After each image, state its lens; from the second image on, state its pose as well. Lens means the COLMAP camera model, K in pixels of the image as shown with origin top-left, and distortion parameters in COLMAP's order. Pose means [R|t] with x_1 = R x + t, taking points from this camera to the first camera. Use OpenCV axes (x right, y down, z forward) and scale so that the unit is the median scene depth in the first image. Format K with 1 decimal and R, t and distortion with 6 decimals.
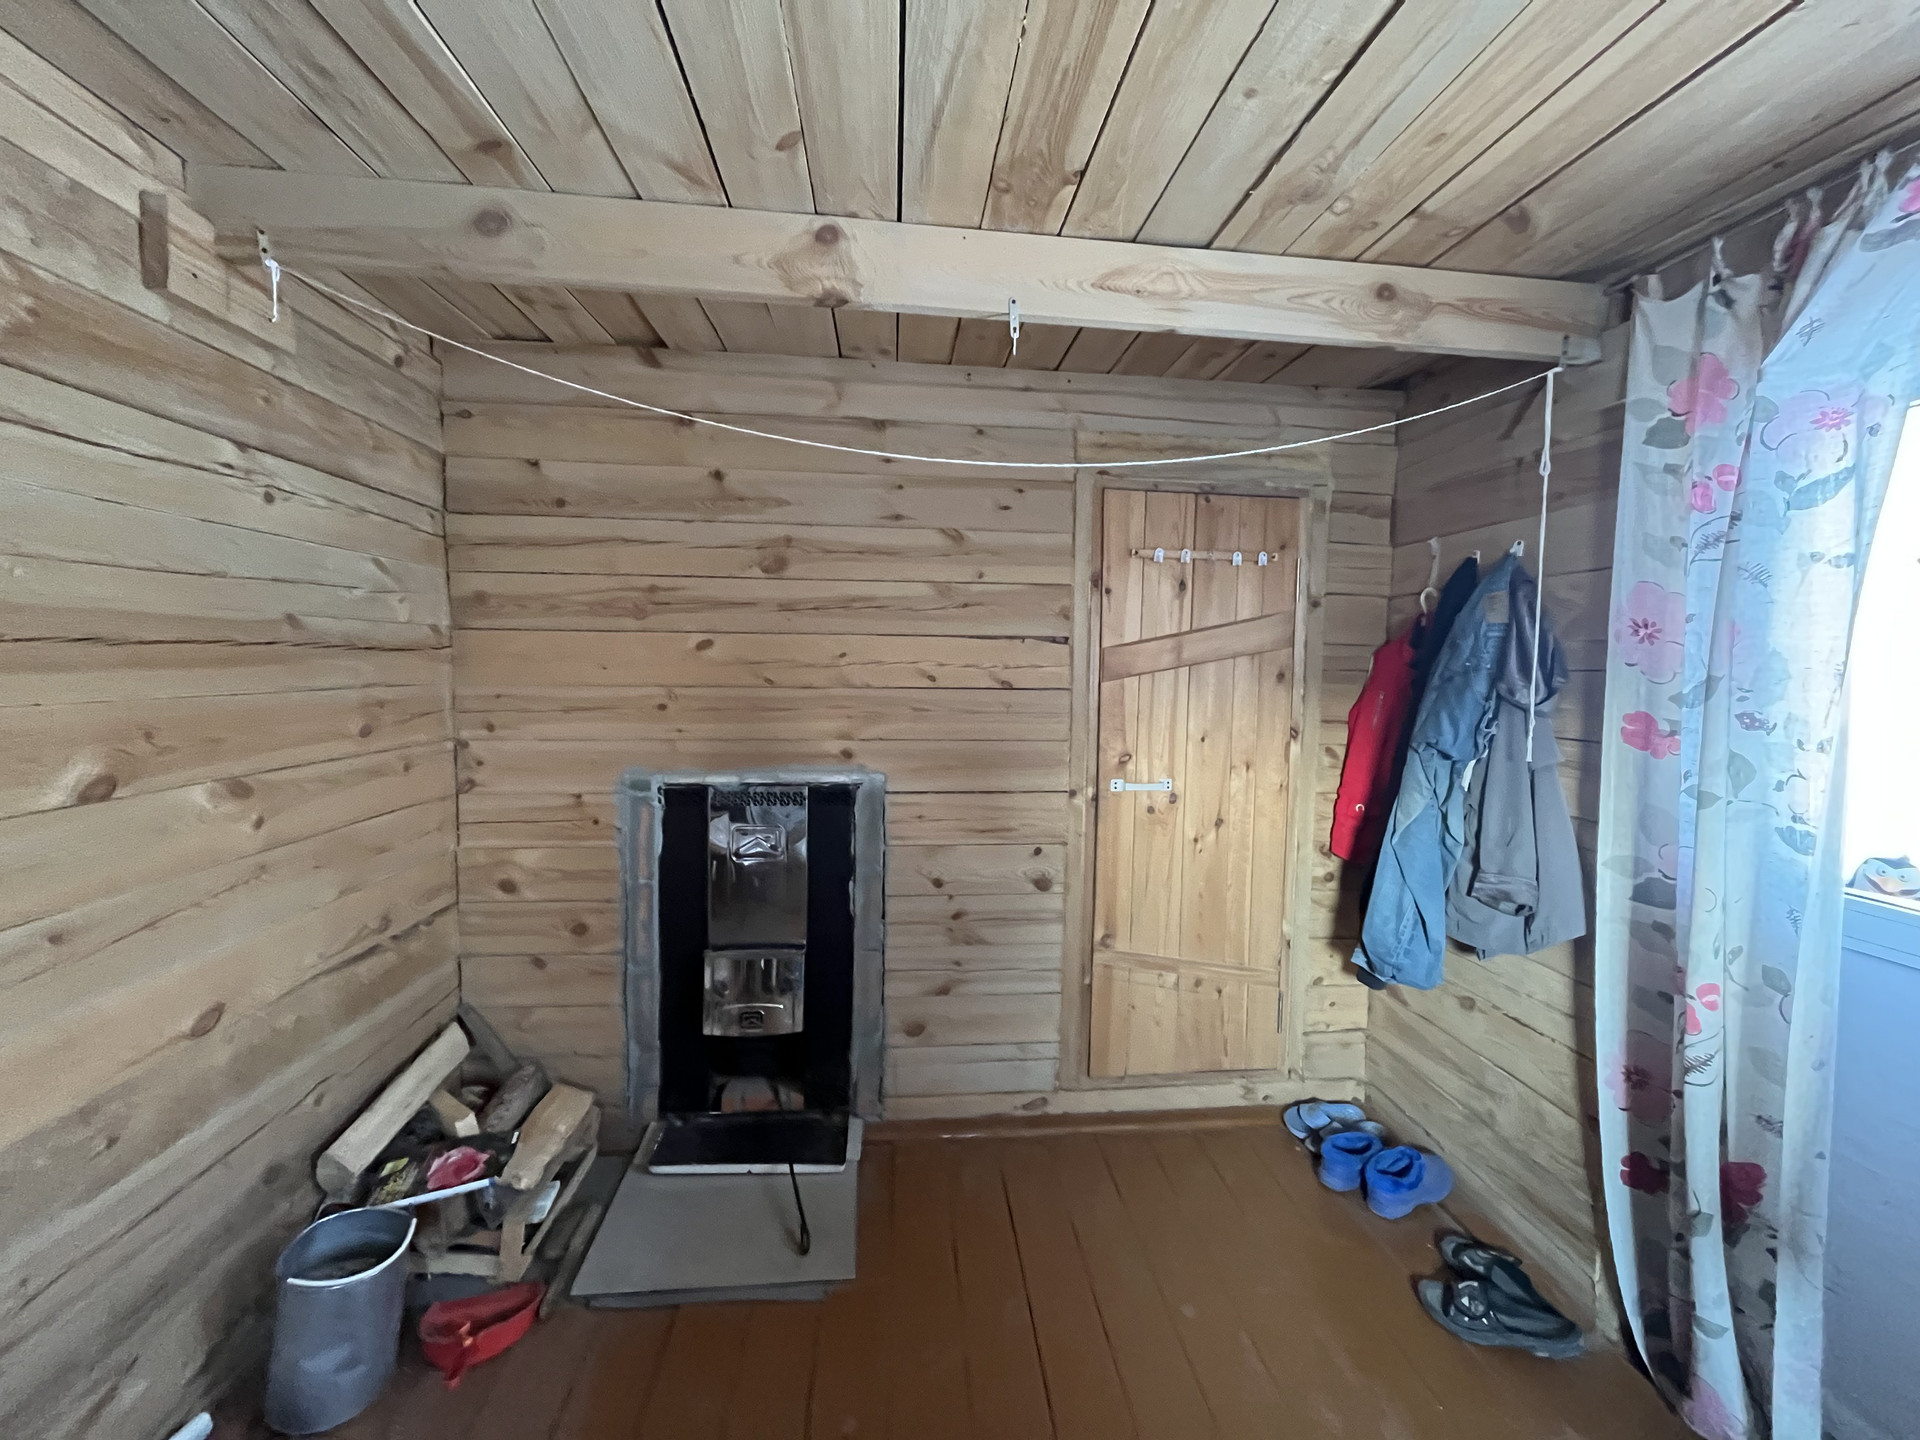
lens RADIAL K [[787.7, 0, 957.6], [0, 787.7, 713.9], [0, 0, 1]] dist [-0.006139, -0.000197]
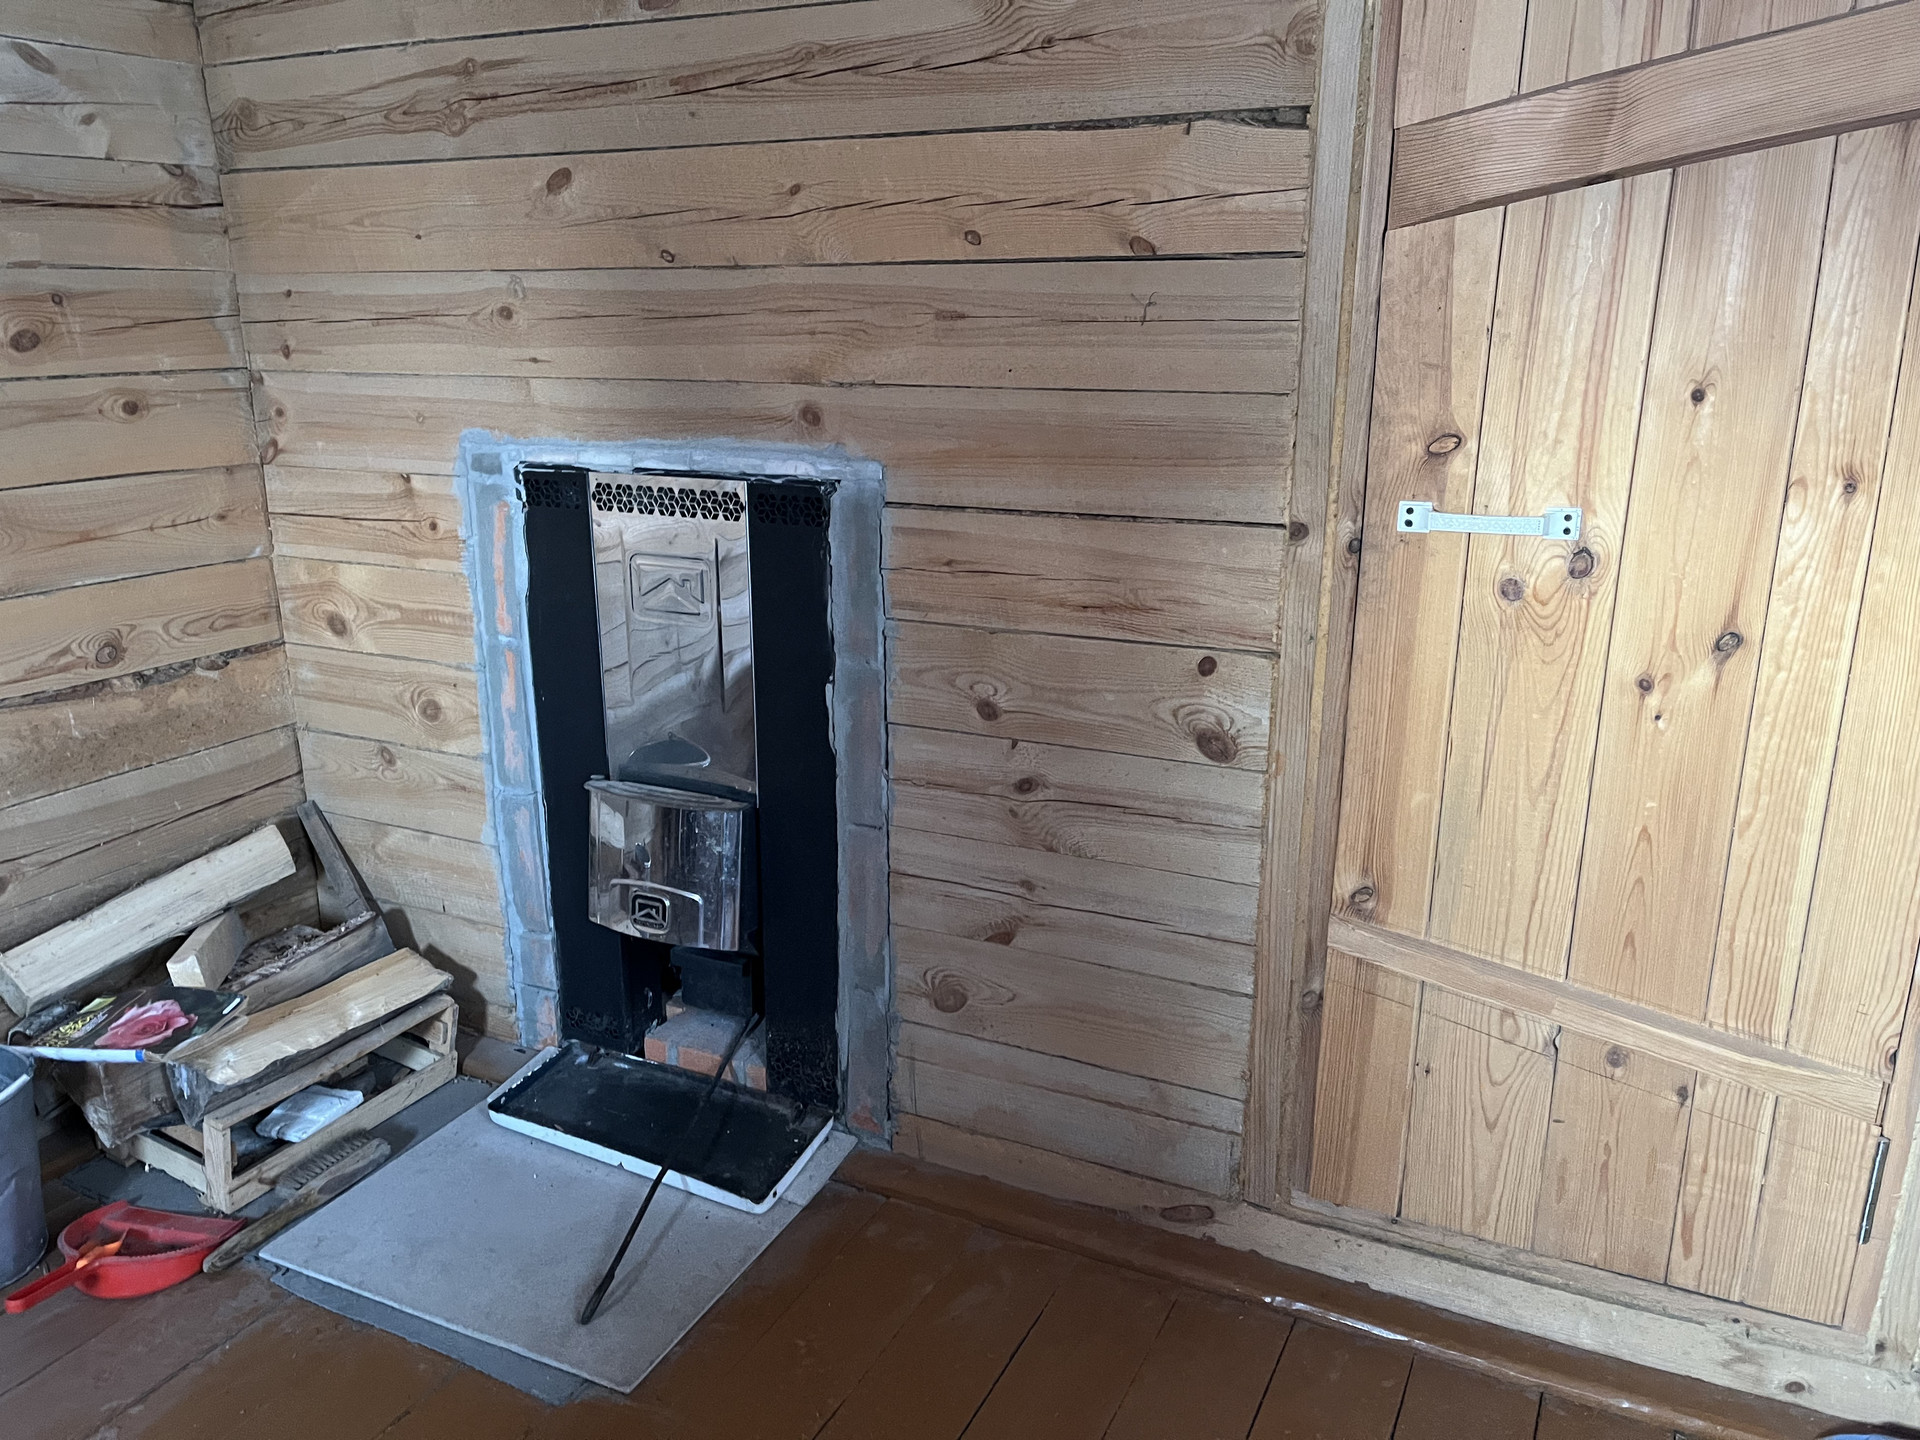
lens RADIAL K [[1435.1, 0, 955.3], [0, 1435.1, 745.5], [0, 0, 1]] dist [0.078154, -0.107460]
pose [[0.850282, 0.134742, -0.508788, 0.396794], [-0.022201, 0.974997, 0.221106, 0.050334], [0.525859, -0.176706, 0.832014, 0.293064]]
